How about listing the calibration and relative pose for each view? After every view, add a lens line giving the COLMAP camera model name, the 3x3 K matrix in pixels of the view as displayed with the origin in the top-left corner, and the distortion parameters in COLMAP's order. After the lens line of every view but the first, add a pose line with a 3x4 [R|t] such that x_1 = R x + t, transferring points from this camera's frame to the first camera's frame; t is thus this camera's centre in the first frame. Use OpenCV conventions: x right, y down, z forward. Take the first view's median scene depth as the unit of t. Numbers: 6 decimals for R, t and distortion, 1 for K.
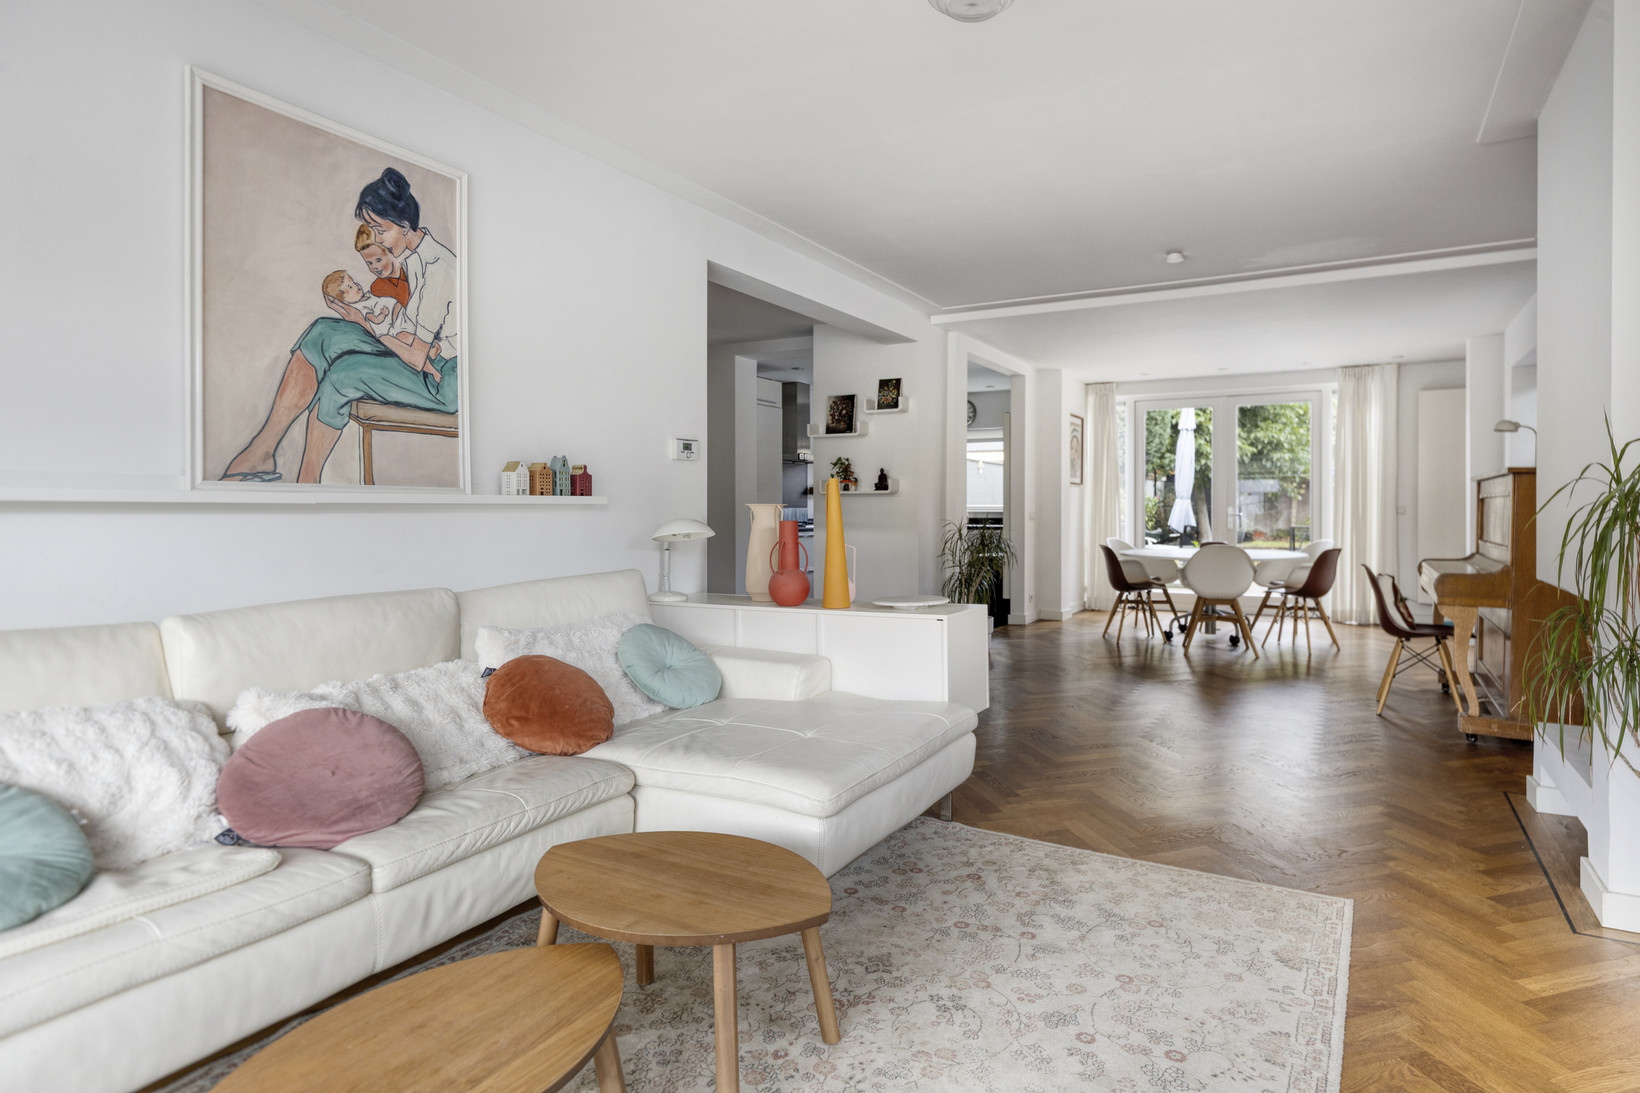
lens RADIAL K [[915.9, 0, 888.0], [0, 915.9, 519.4], [0, 0, 1]] dist [0.001868, -0.000599]
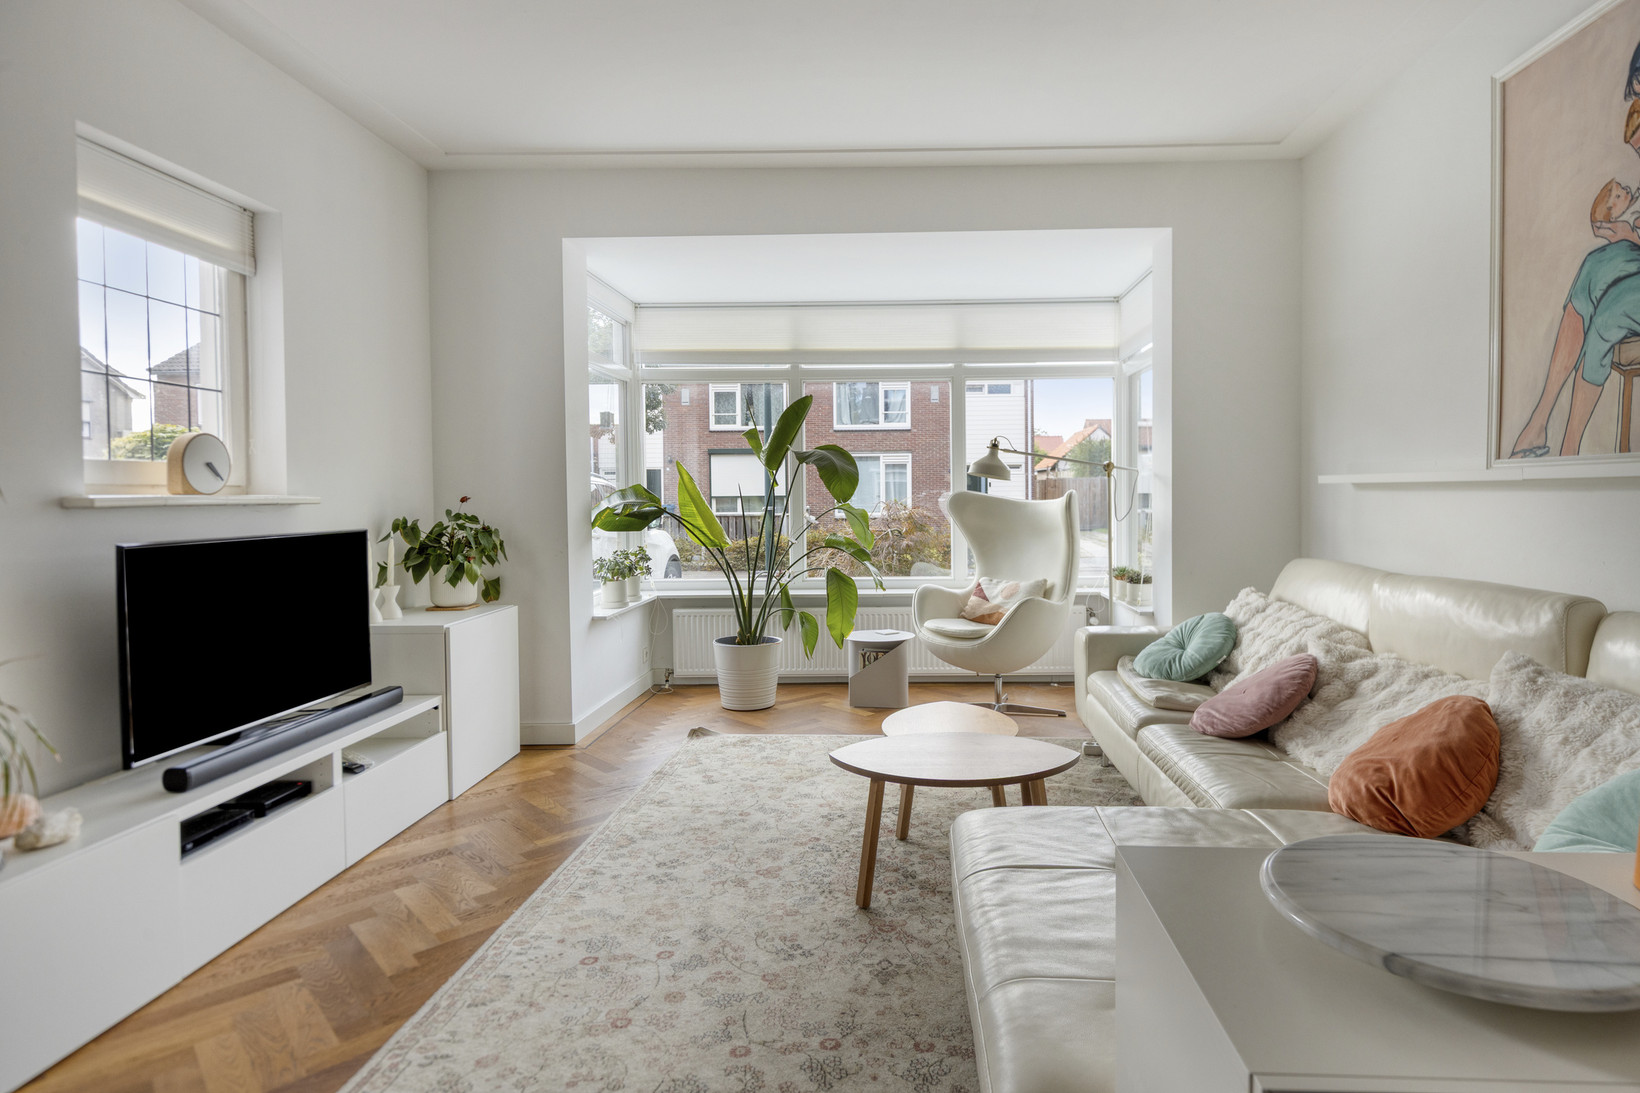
lens RADIAL K [[915.9, 0, 888.0], [0, 915.9, 519.4], [0, 0, 1]] dist [0.001868, -0.000599]
pose [[-0.898242, 0.020586, -0.439018, 0.331638], [0.004909, 0.999310, 0.036815, -0.015348], [0.439473, 0.030914, -0.897724, 1.548934]]
